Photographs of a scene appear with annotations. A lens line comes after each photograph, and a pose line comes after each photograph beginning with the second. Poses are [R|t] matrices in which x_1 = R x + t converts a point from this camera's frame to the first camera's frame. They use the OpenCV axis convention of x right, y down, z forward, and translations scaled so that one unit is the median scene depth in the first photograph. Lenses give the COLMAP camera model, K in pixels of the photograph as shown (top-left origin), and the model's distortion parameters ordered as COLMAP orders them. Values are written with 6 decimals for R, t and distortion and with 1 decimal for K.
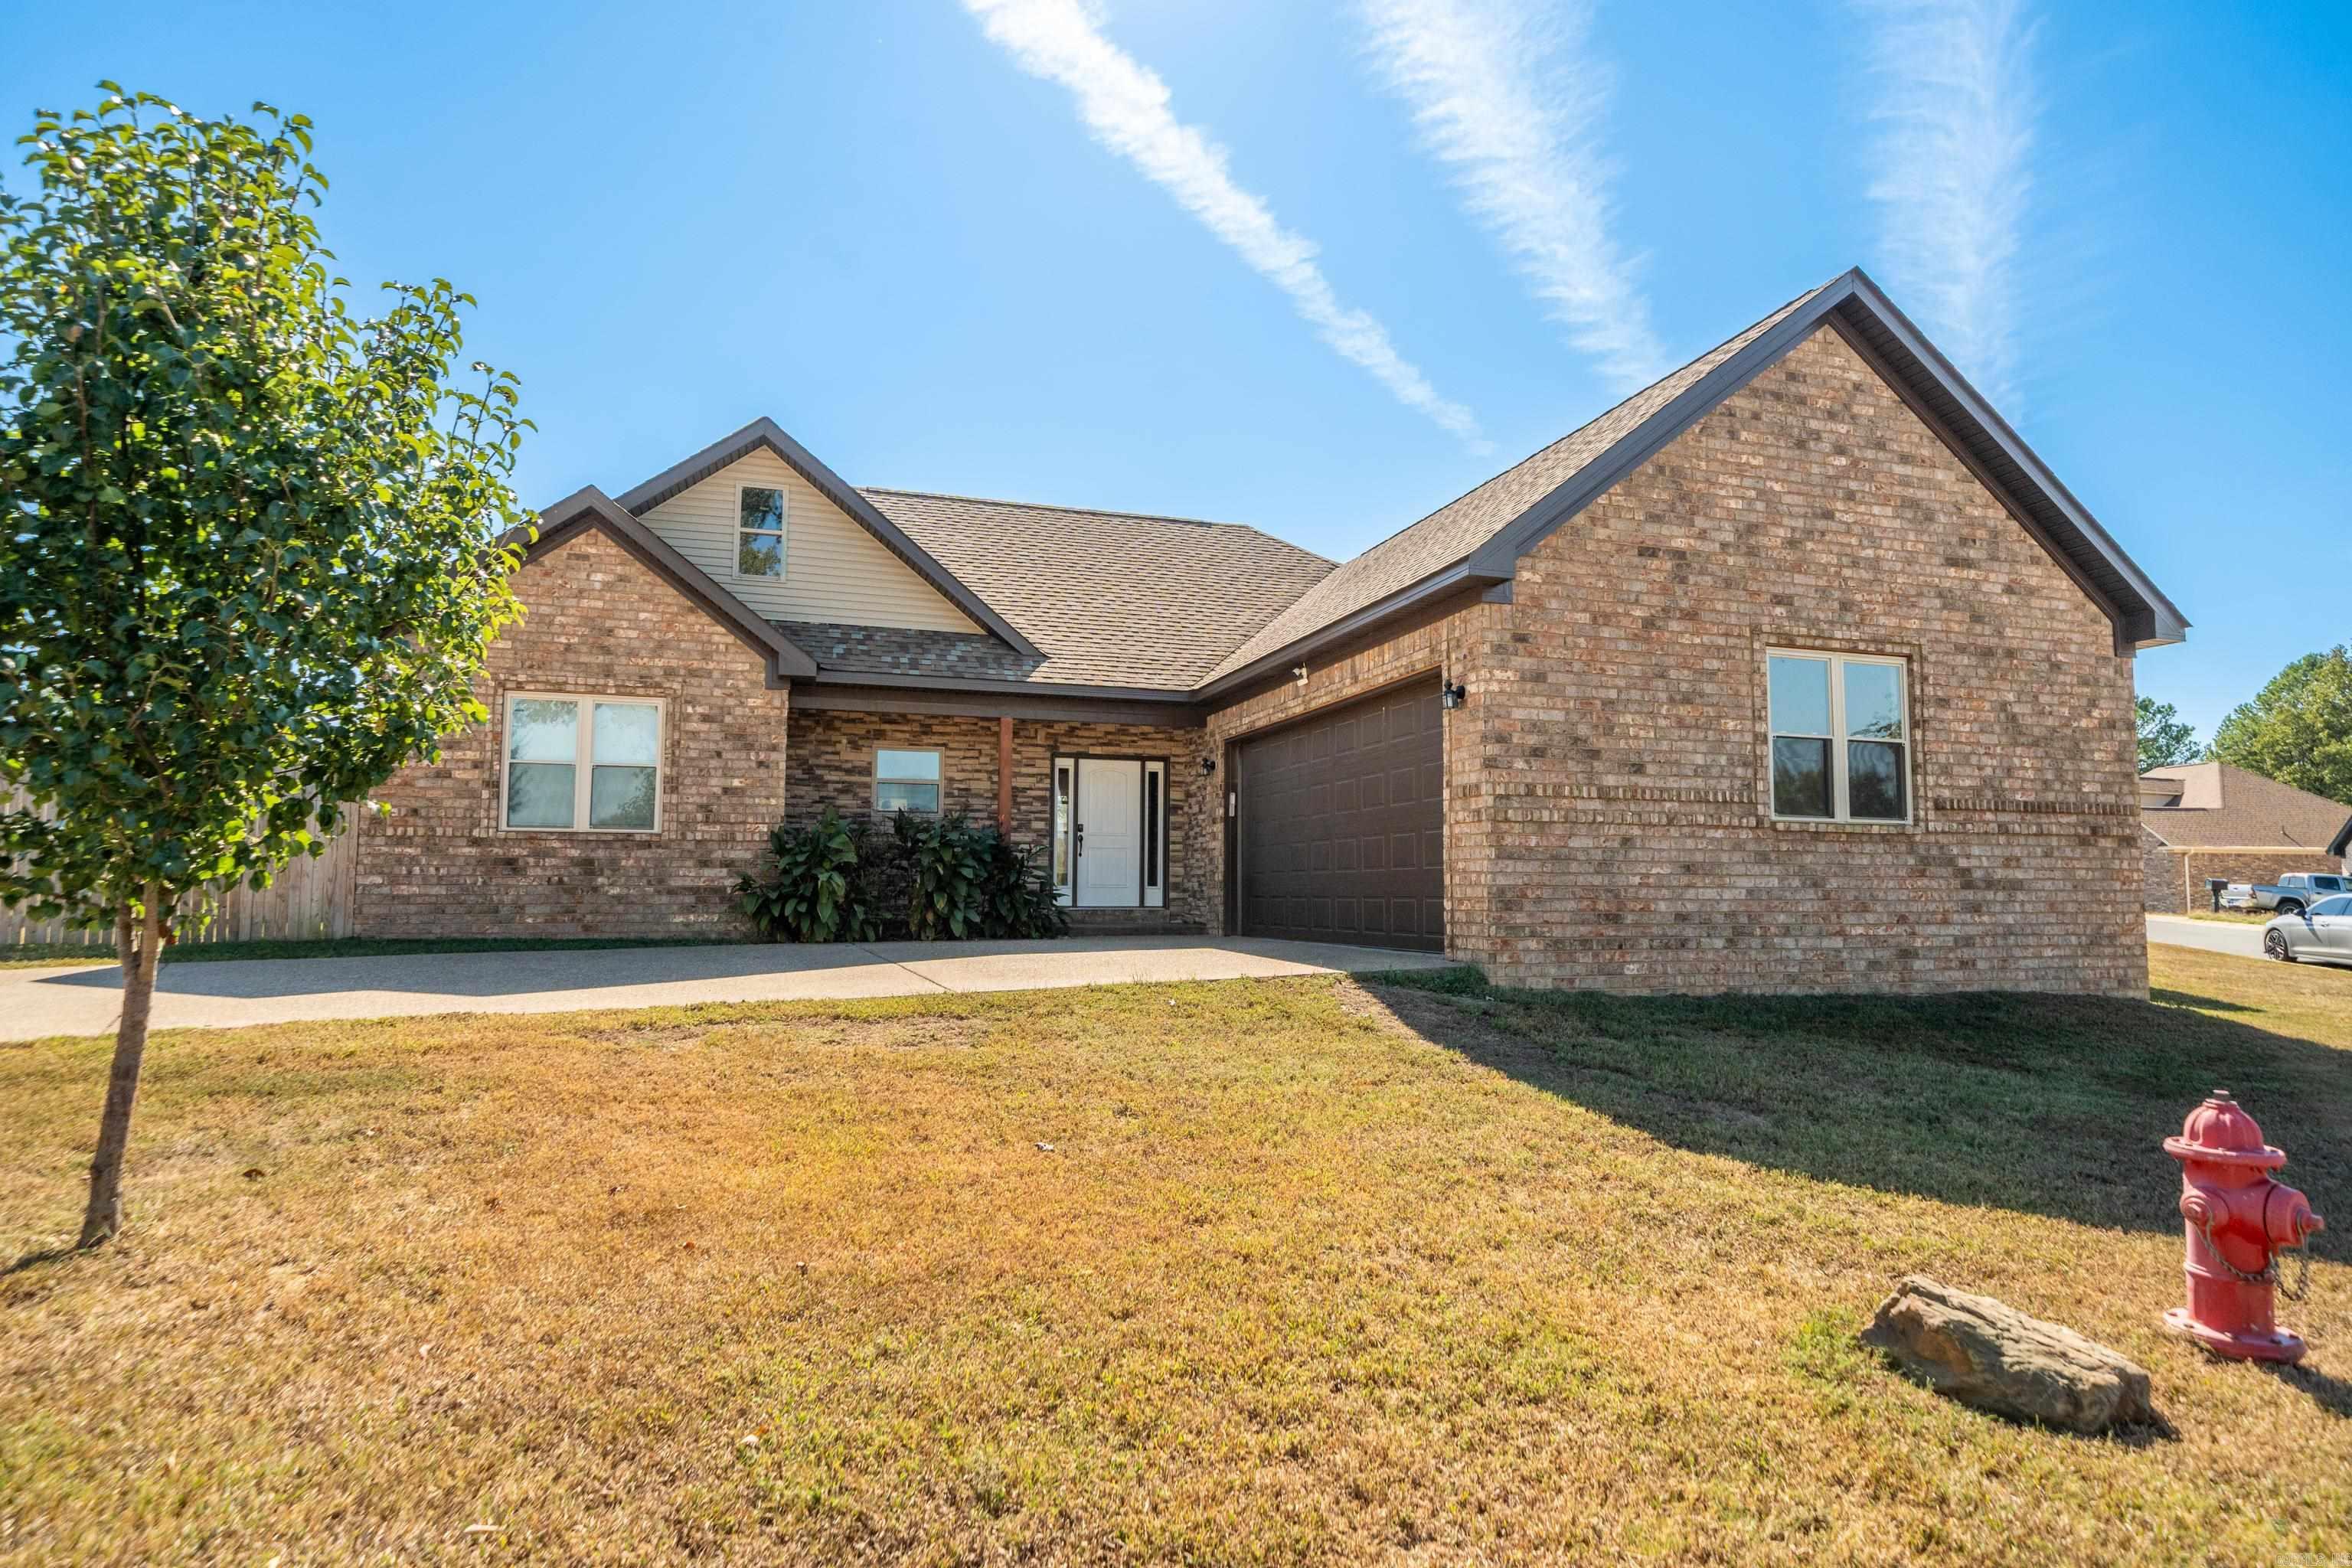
lens RADIAL K [[1235.1, 0, 1174.2], [0, 1235.1, 782.0], [0, 0, 1]] dist [0.000396, 0.000022]
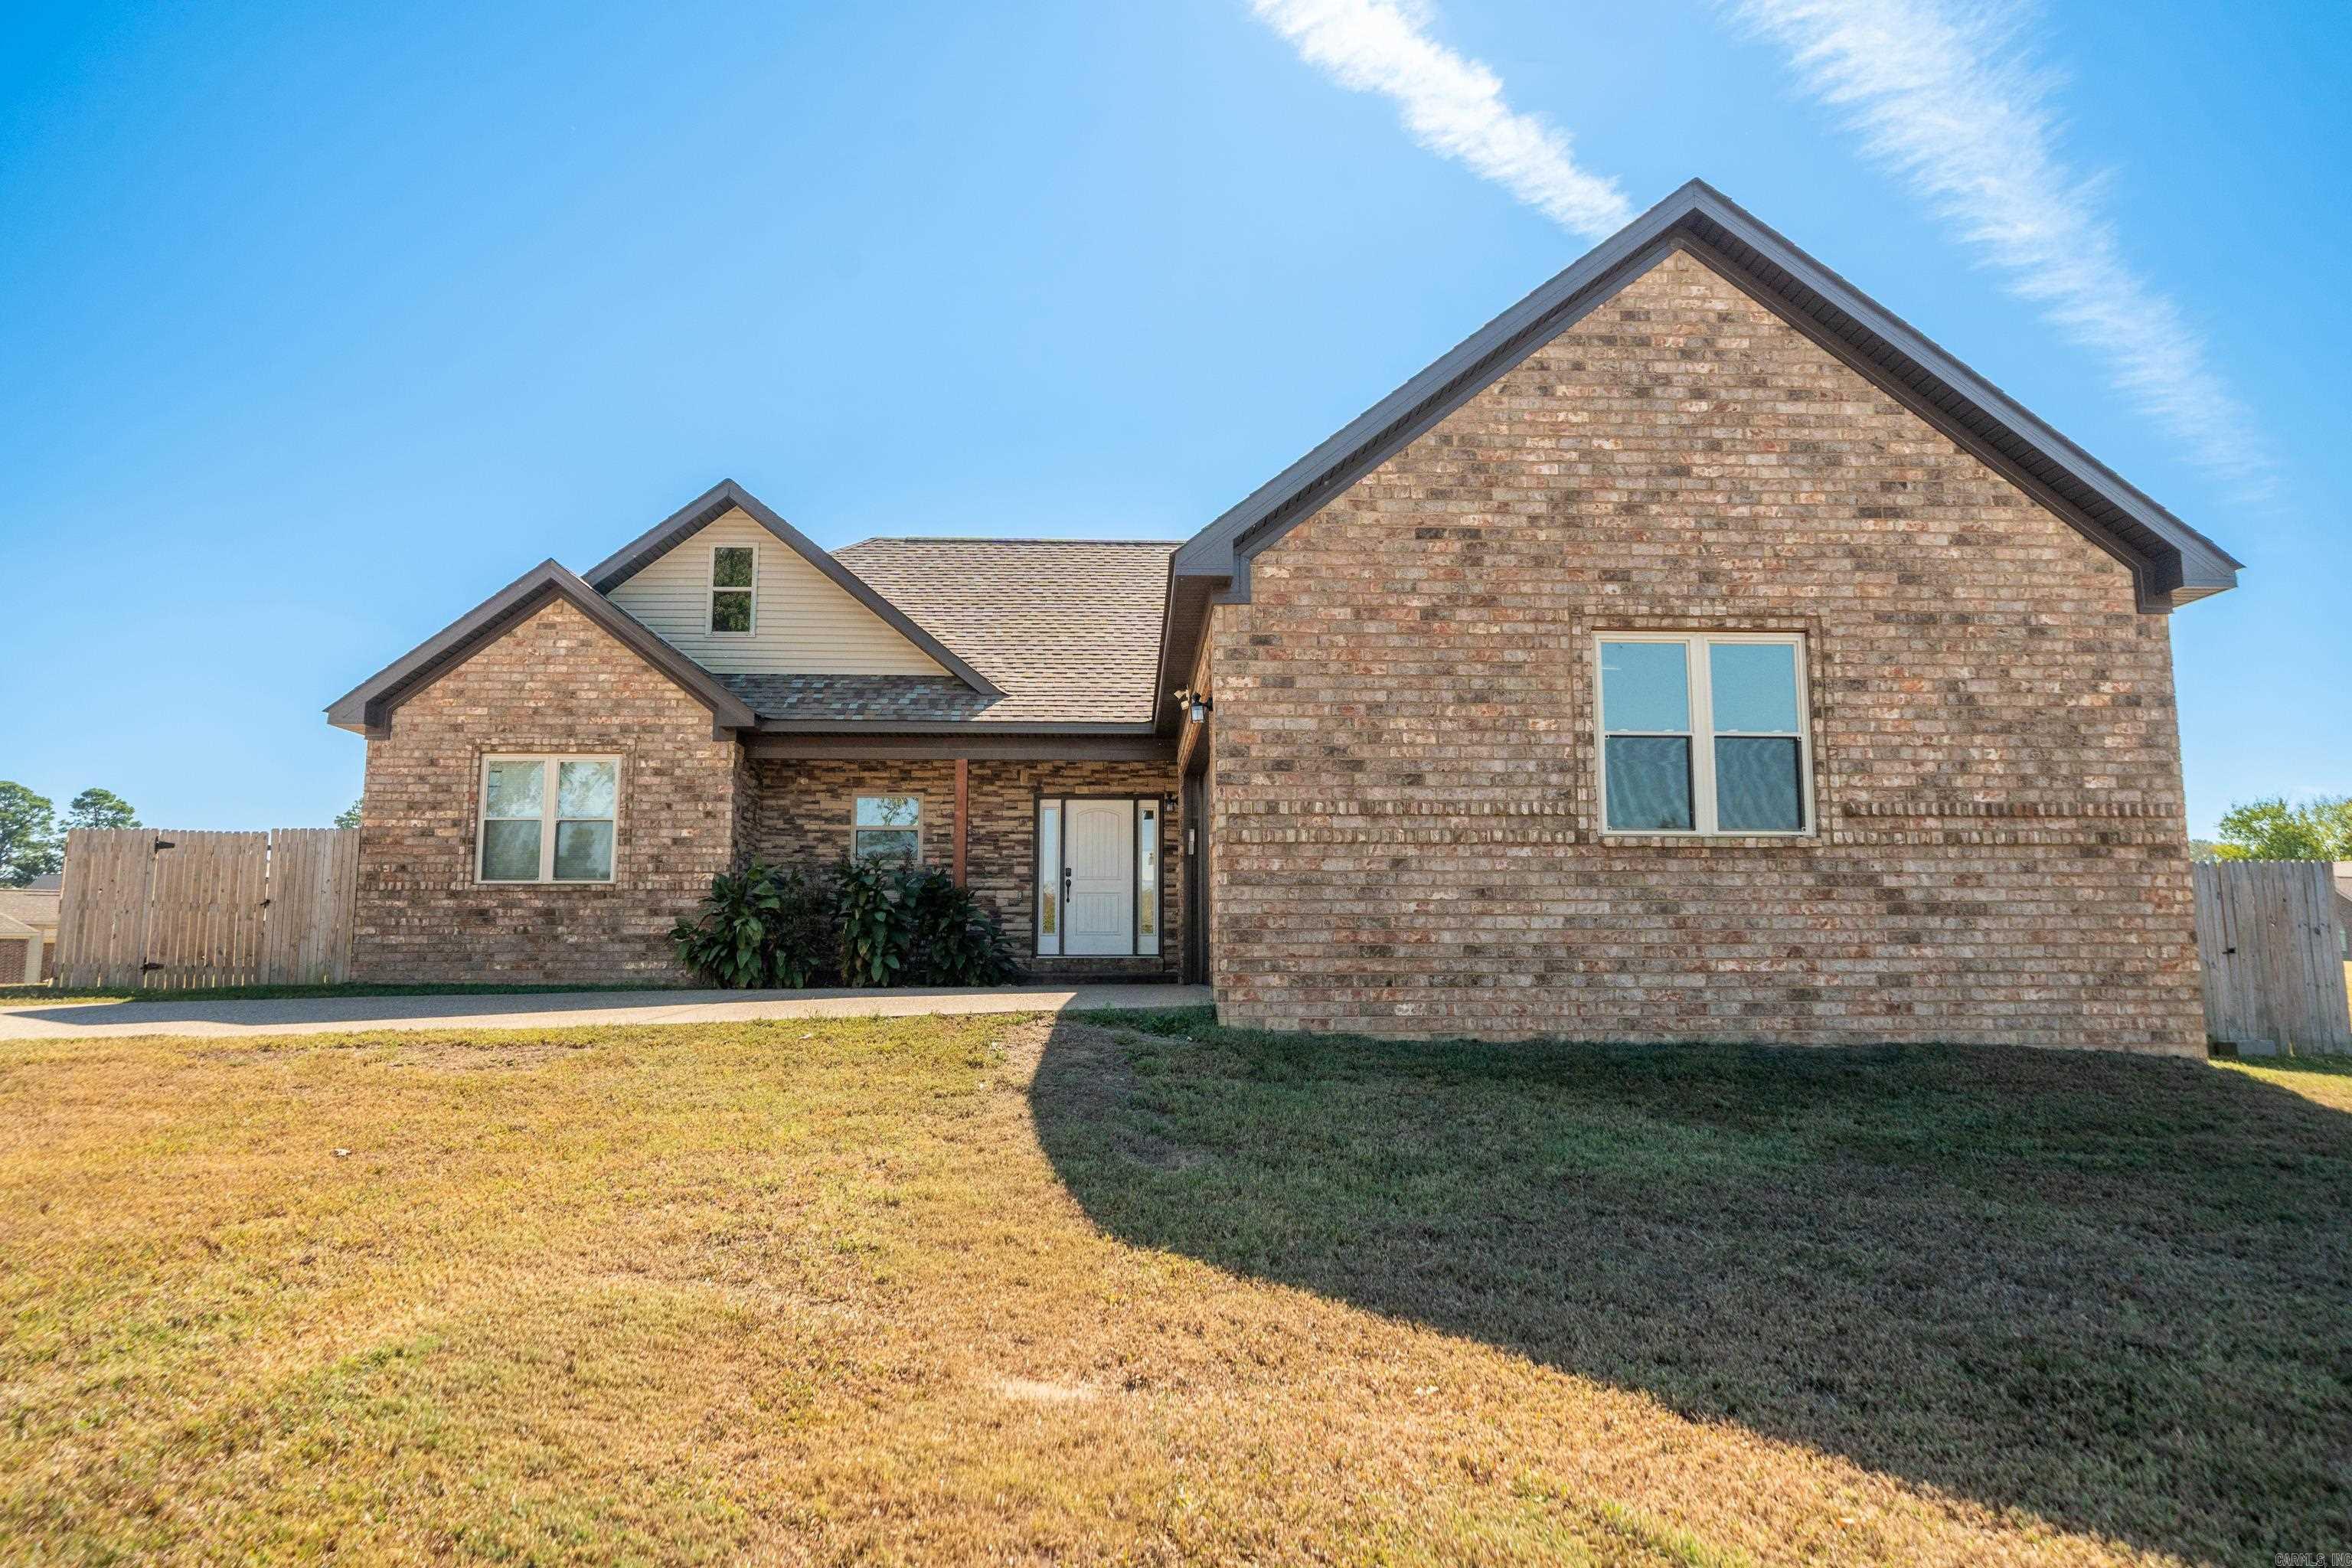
lens RADIAL K [[1334.2, 0, 1182.2], [0, 1334.2, 779.8], [0, 0, 1]] dist [0.000564, -0.000670]
pose [[0.965613, -0.040815, -0.256761, 0.402072], [0.029553, 0.998431, -0.047573, 0.025707], [0.258300, 0.038349, 0.965303, 0.039371]]
